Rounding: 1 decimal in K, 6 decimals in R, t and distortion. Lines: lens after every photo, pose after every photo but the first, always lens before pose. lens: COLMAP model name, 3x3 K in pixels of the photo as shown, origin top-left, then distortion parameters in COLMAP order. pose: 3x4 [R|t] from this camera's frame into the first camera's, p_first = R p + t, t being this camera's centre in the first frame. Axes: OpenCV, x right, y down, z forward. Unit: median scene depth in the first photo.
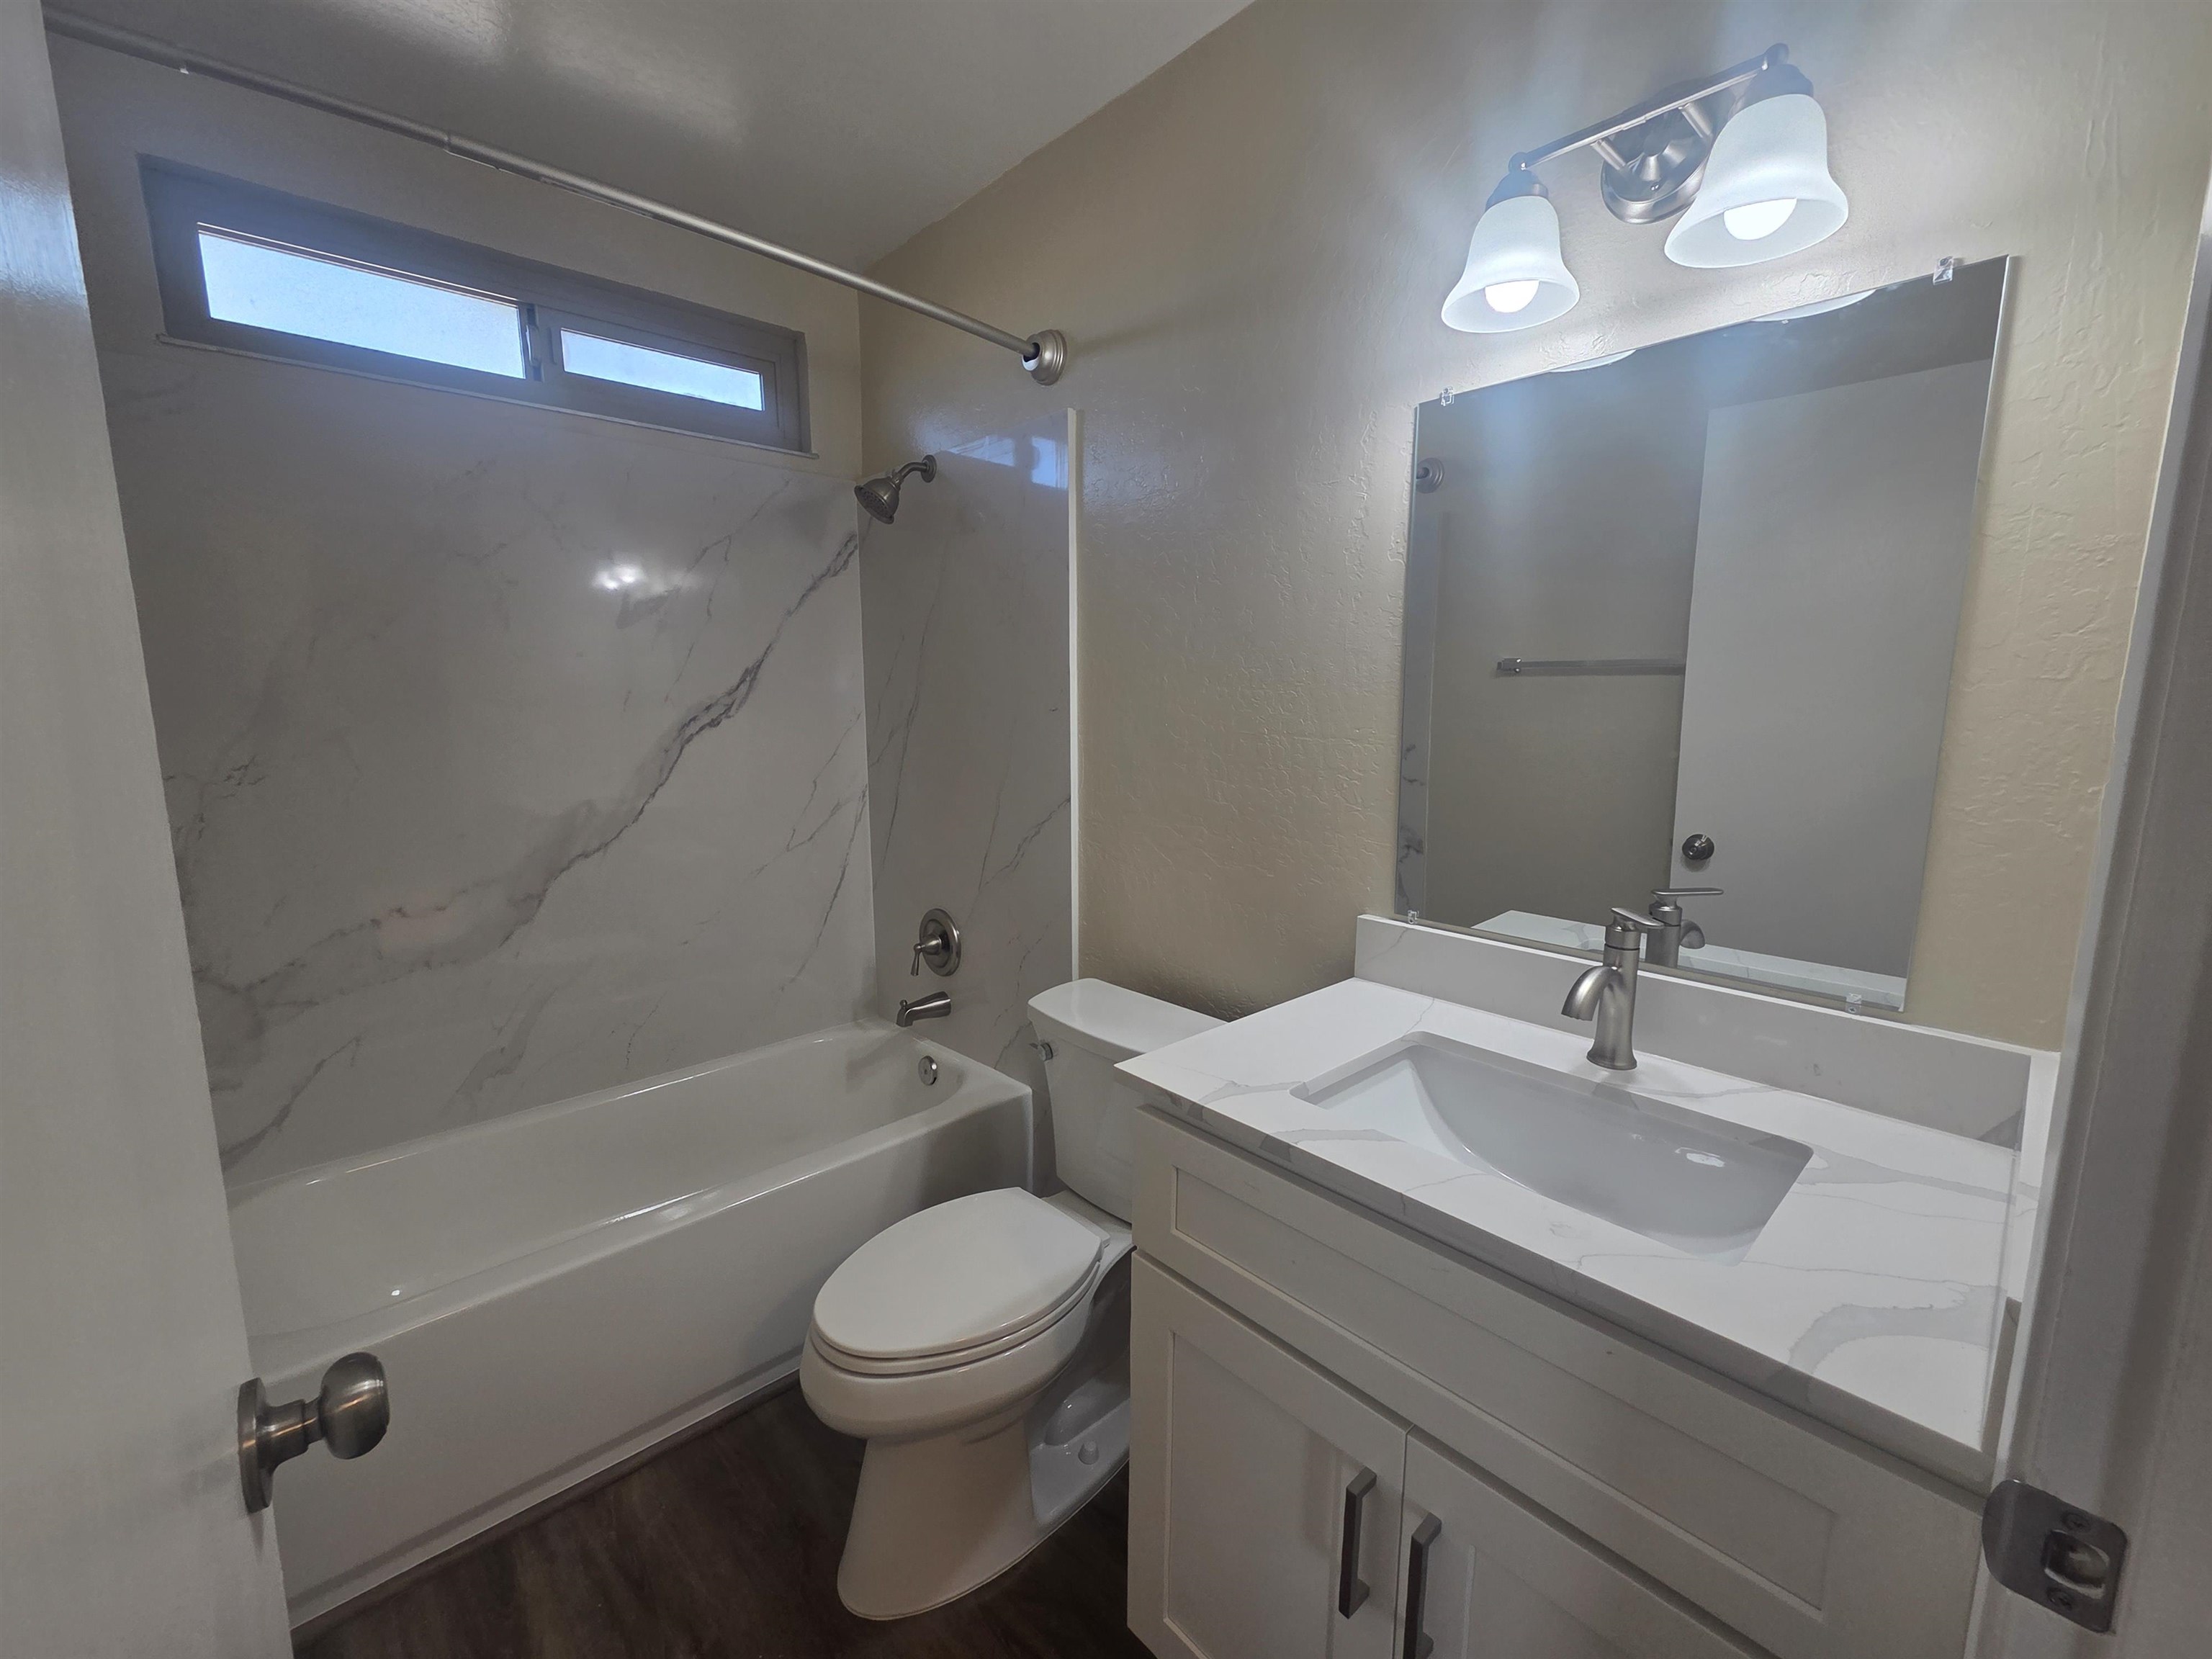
lens RADIAL K [[912.2, 0, 1092.1], [0, 912.2, 828.3], [0, 0, 1]] dist [0.005745, 0.000483]
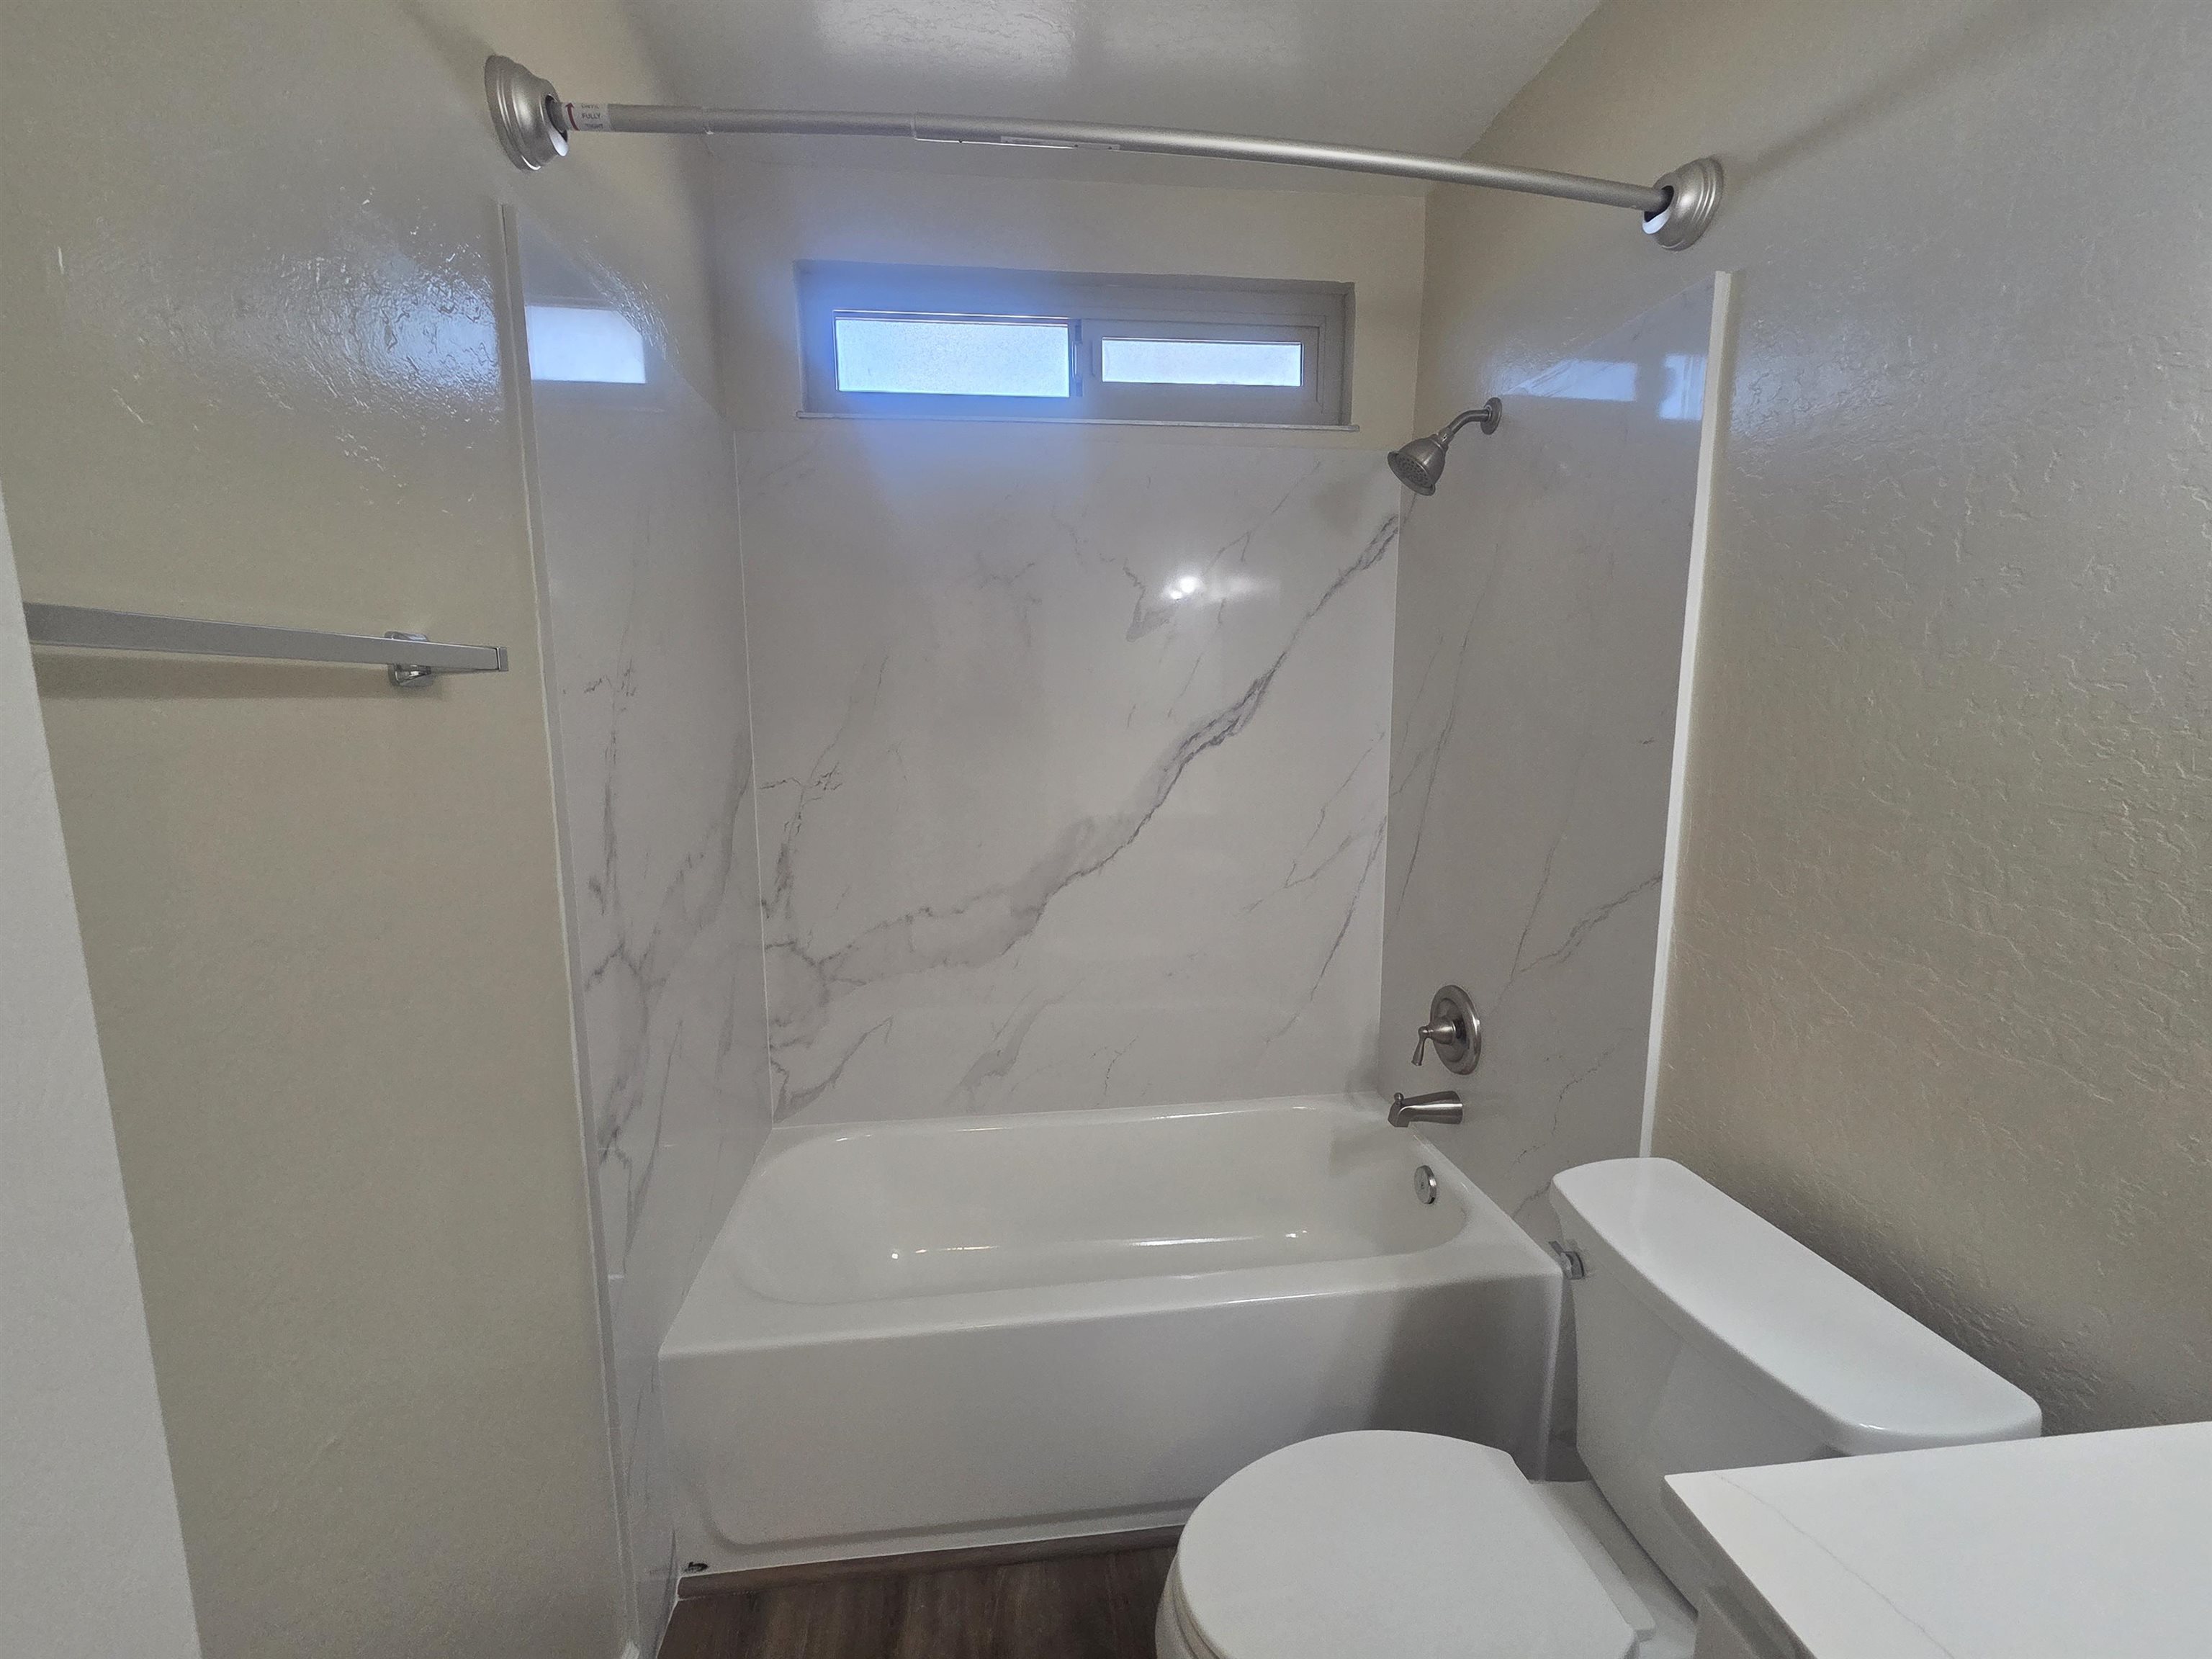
lens RADIAL K [[912.2, 0, 1092.1], [0, 912.2, 828.3], [0, 0, 1]] dist [0.005745, 0.000483]
pose [[0.816407, 0.082443, -0.571561, 0.012809], [-0.080813, 0.996328, 0.028281, -0.045350], [0.571794, 0.023101, 0.820072, 0.188852]]
